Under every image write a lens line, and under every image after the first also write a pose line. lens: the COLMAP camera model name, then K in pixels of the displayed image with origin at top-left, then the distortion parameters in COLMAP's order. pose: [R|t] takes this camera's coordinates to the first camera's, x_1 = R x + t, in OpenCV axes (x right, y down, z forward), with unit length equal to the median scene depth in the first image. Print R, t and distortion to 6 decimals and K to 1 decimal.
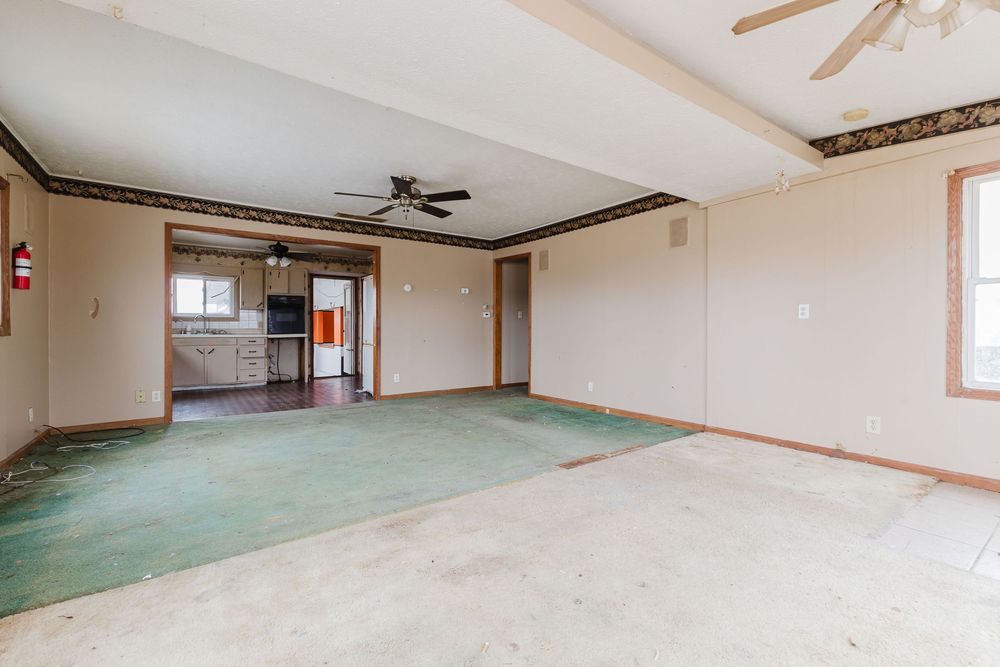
lens RADIAL K [[437.3, 0, 501.3], [0, 437.3, 328.8], [0, 0, 1]] dist [0.013798, -0.000579]
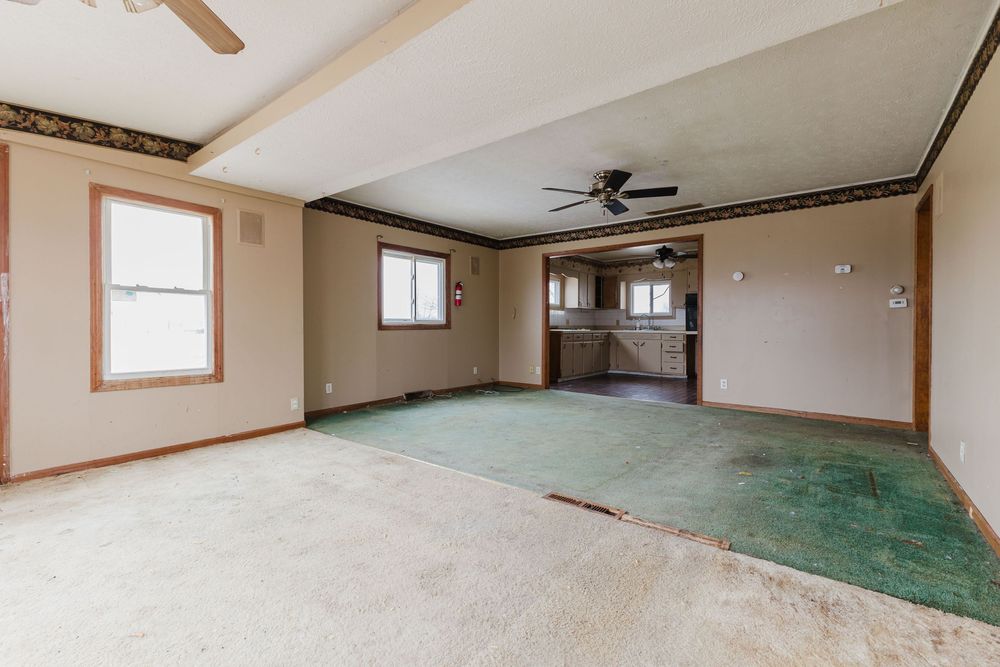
lens RADIAL K [[437.3, 0, 502.0], [0, 437.3, 330.5], [0, 0, 1]] dist [0.013798, -0.000579]
pose [[0.267493, 0.012713, -0.963476, 0.470799], [-0.000844, 0.999916, 0.012959, -0.002424], [0.963559, -0.002653, 0.267481, 0.361534]]
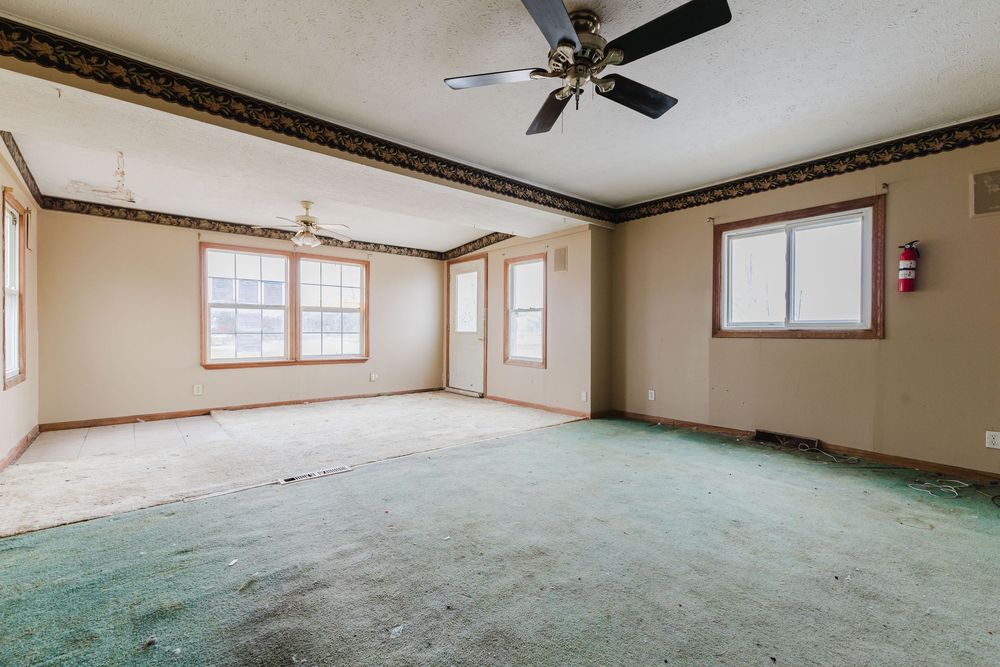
lens RADIAL K [[437.3, 0, 501.6], [0, 437.3, 332.1], [0, 0, 1]] dist [0.013798, -0.000579]
pose [[-0.997976, 0.002532, -0.063547, -0.070626], [0.001992, 0.999961, 0.008565, -0.006085], [0.063567, 0.008421, -0.997942, 1.044120]]
